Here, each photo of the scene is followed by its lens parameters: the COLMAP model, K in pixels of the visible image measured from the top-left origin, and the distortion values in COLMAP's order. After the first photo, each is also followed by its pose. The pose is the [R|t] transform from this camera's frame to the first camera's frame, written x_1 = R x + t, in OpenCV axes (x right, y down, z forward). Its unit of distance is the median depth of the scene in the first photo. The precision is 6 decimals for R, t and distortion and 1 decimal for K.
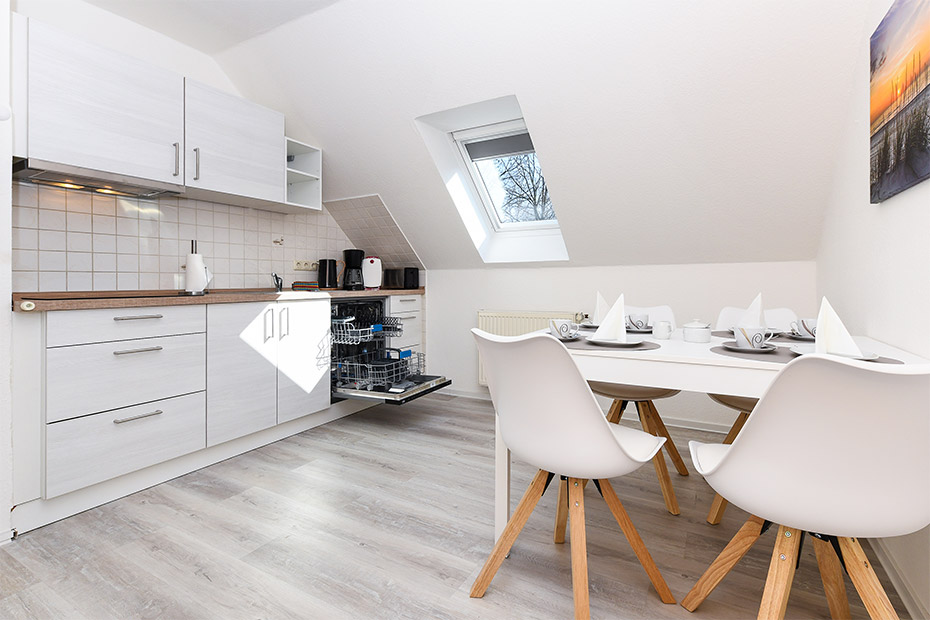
lens RADIAL K [[431.5, 0, 488.5], [0, 431.5, 282.1], [0, 0, 1]] dist [-0.001201, -0.000252]
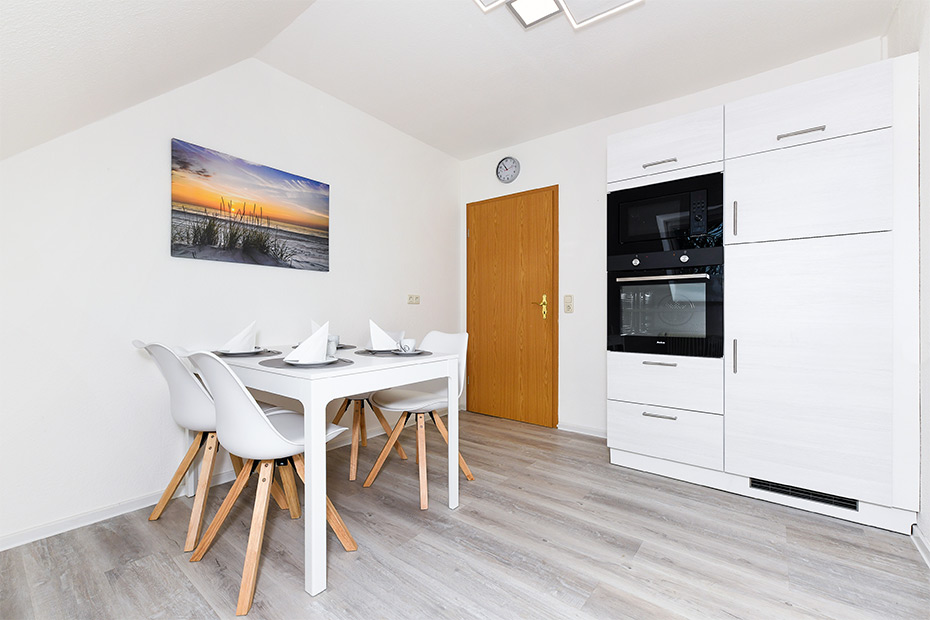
lens RADIAL K [[392.7, 0, 465.0], [0, 392.7, 310.0], [0, 0, 1]] dist [0.018430, -0.000030]
pose [[-0.987672, 0.005832, 0.156428, -0.176738], [0.004153, 0.999930, -0.011057, 0.009230], [-0.156482, -0.010271, -0.987627, 1.444493]]
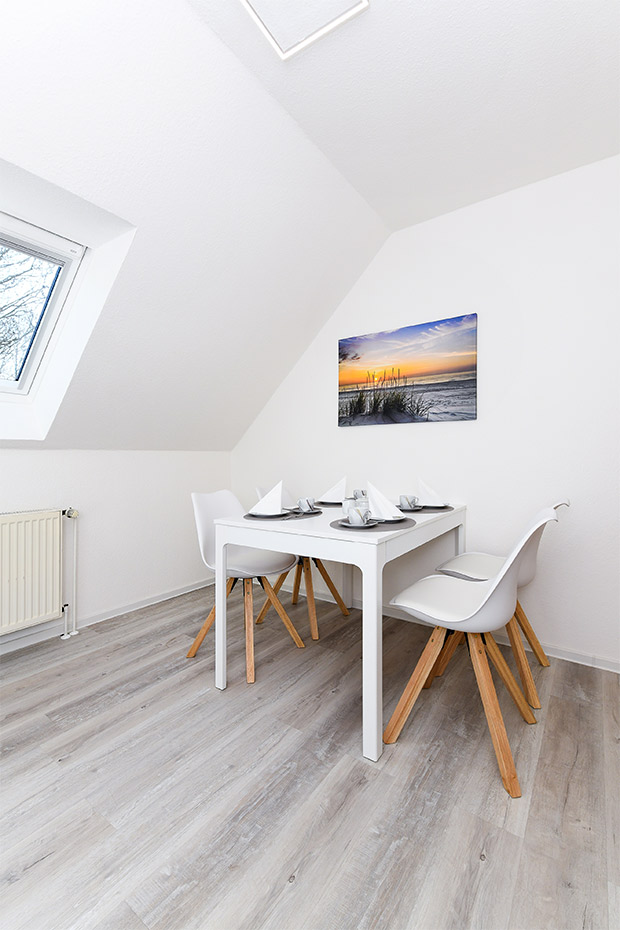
lens RADIAL K [[410.5, 0, 305.2], [0, 410.5, 455.8], [0, 0, 1]] dist [0.001760, 0.000266]
pose [[0.118174, 0.008701, 0.992955, -0.644199], [0.000447, 0.999961, -0.008816, -0.022787], [-0.992993, 0.001486, 0.118166, 0.632550]]
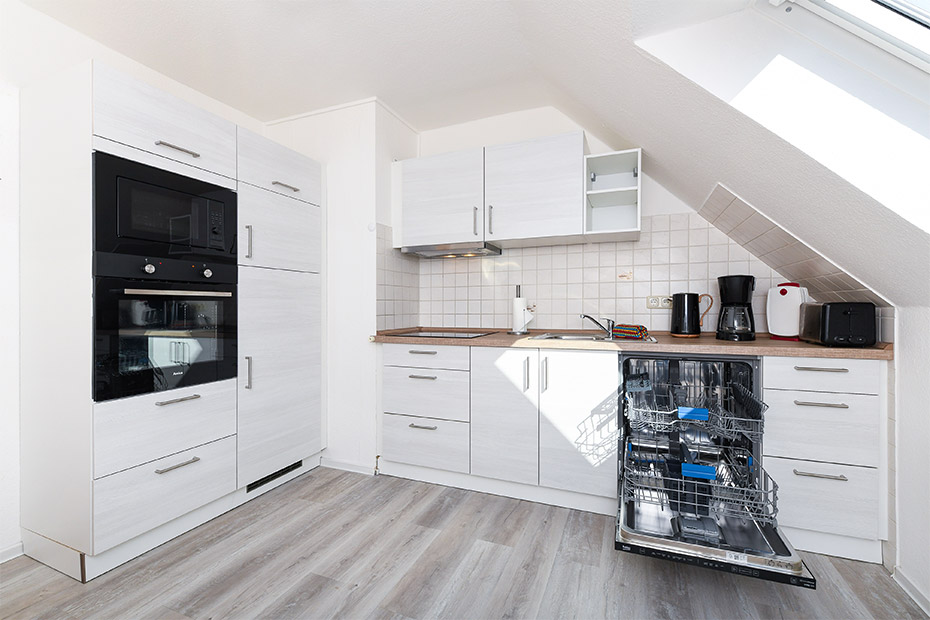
lens RADIAL K [[393.4, 0, 474.8], [0, 393.4, 304.5], [0, 0, 1]] dist [0.000293, -0.000233]
pose [[0.111342, -0.000402, -0.993782, 0.354732], [0.004429, 0.999990, 0.000092, -0.054602], [0.993772, -0.004411, 0.111343, 0.884459]]
